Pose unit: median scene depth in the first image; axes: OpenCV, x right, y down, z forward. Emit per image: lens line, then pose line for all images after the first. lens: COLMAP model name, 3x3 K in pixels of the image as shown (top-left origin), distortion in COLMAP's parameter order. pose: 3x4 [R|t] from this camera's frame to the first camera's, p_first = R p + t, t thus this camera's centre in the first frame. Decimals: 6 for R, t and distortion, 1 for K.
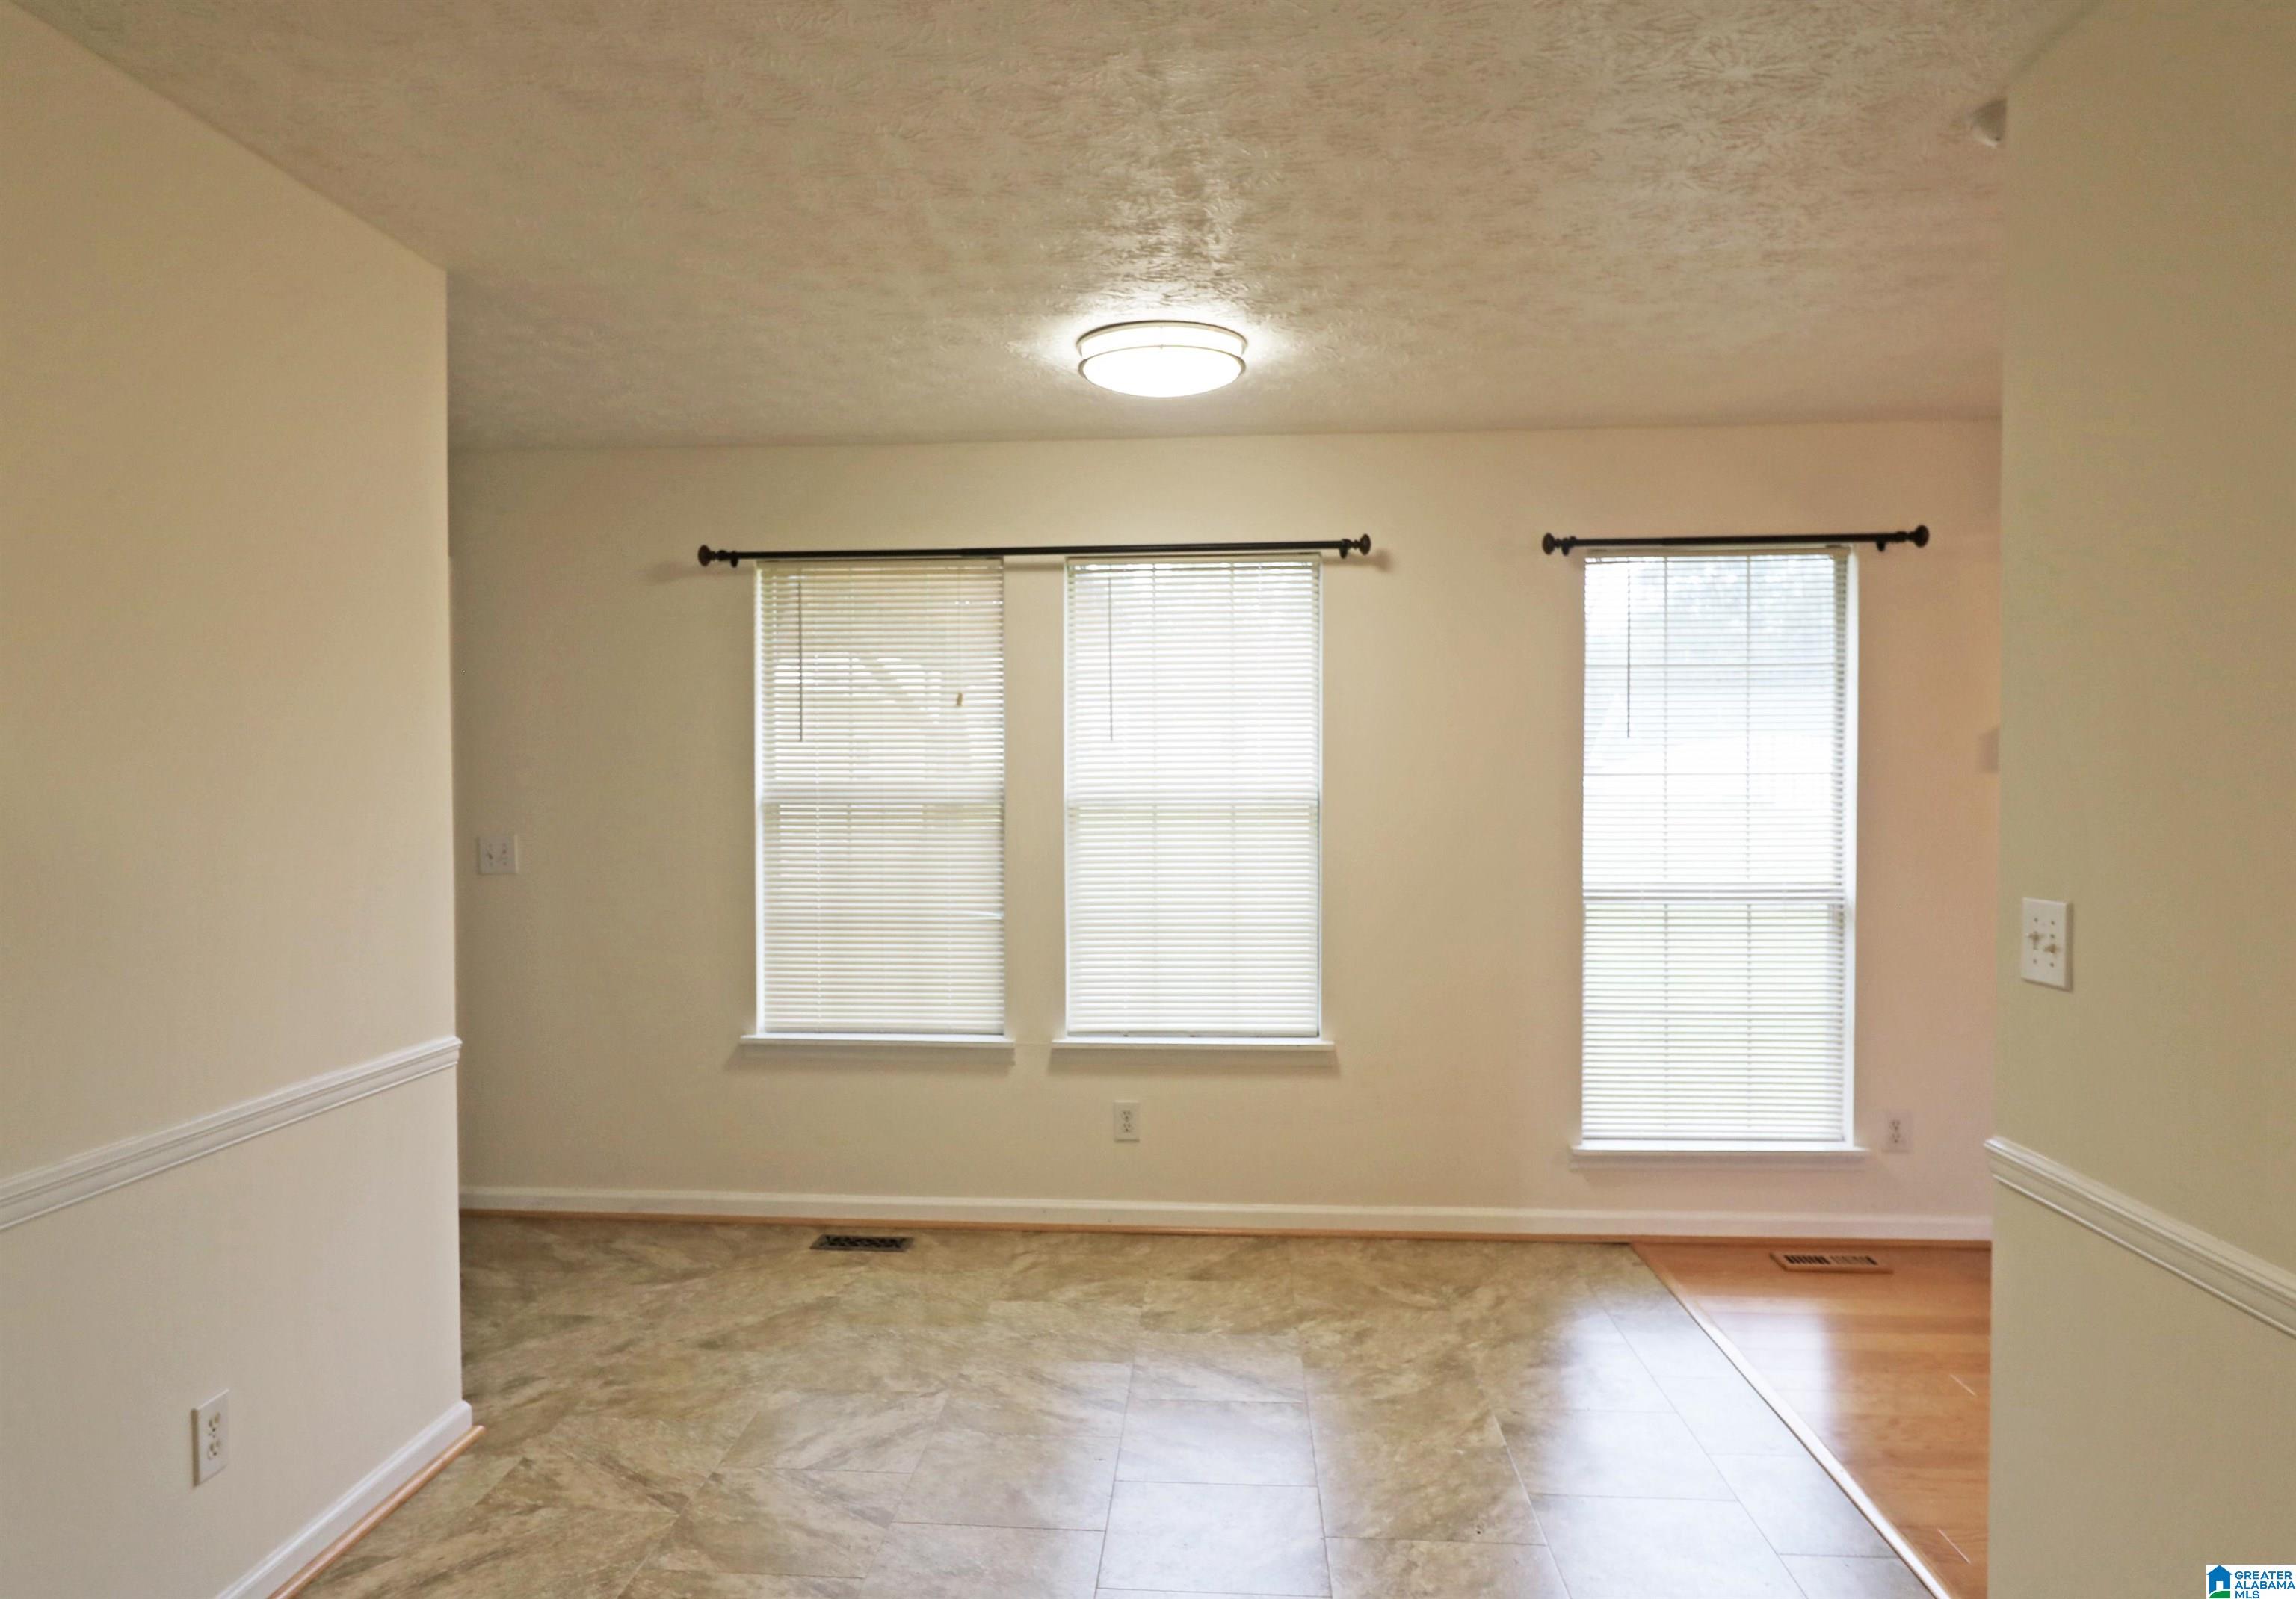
lens RADIAL K [[1604.2, 0, 1131.5], [0, 1604.2, 796.3], [0, 0, 1]] dist [0.009489, 0.001881]
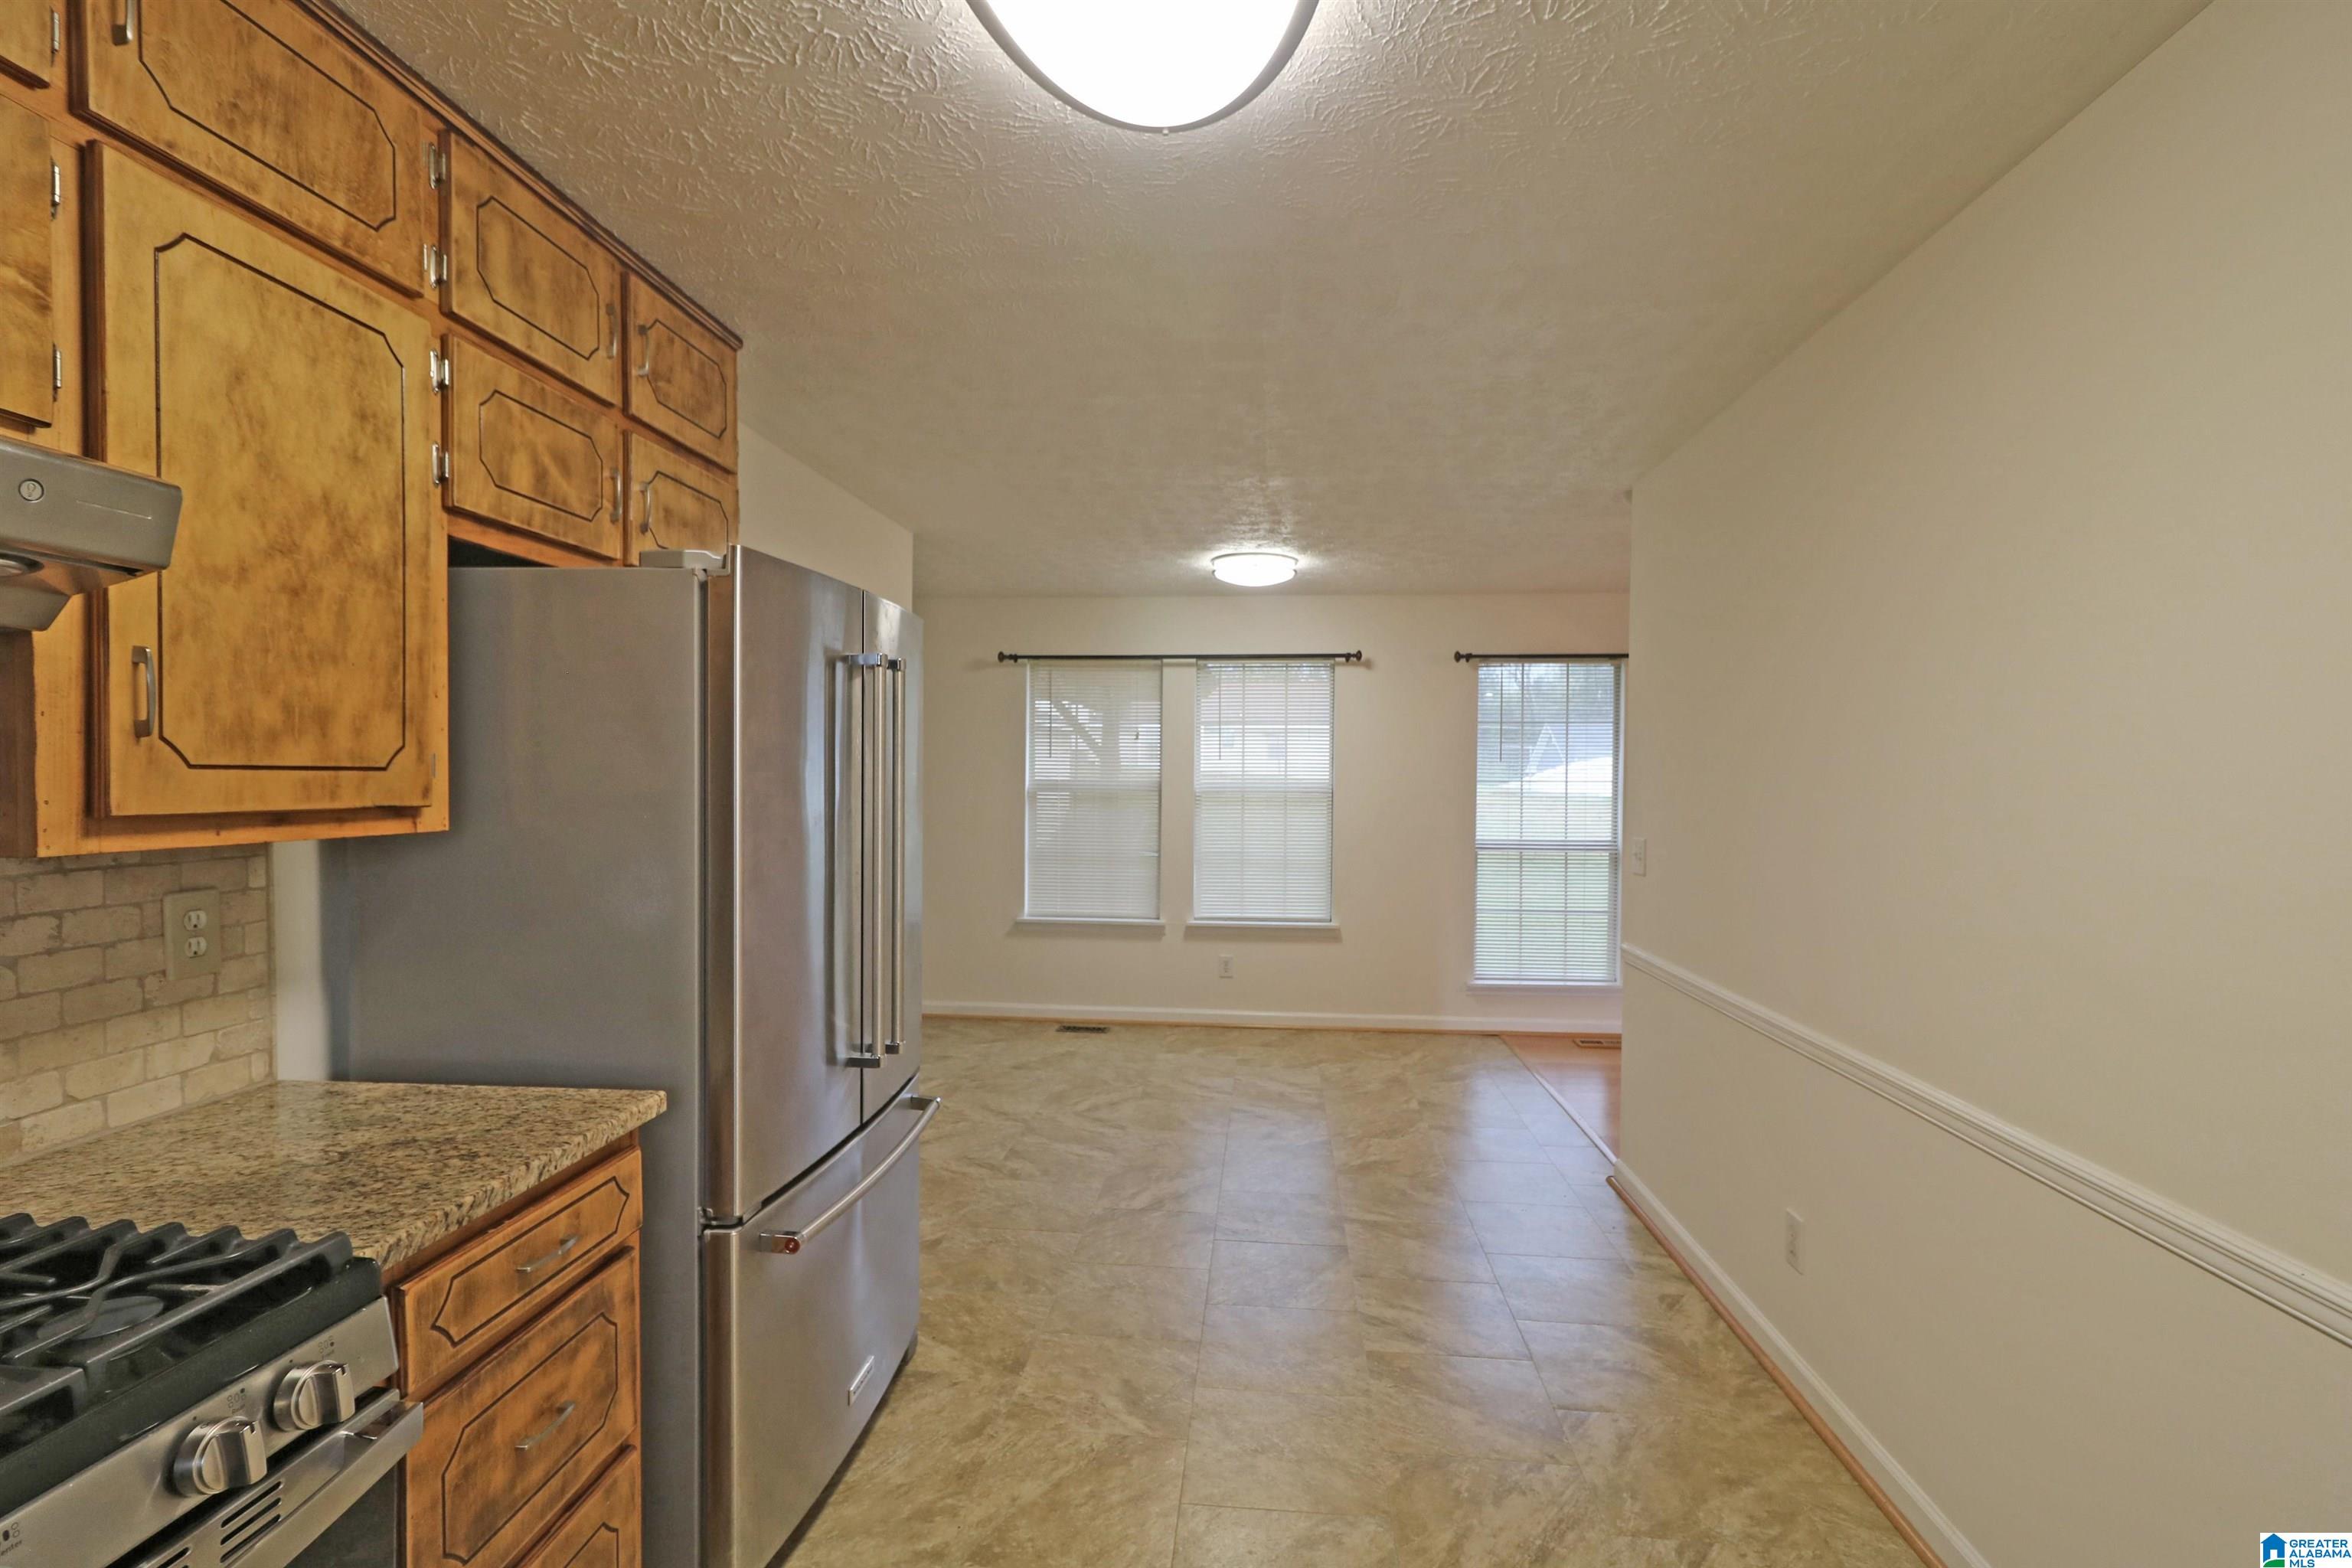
lens RADIAL K [[1060.7, 0, 1196.8], [0, 1060.7, 781.9], [0, 0, 1]] dist [-0.000083, 0.000112]
pose [[0.999844, 0.011415, -0.013477, -0.025066], [-0.011516, 0.999906, -0.007383, 0.000339], [0.013392, 0.007537, 0.999882, -0.241447]]
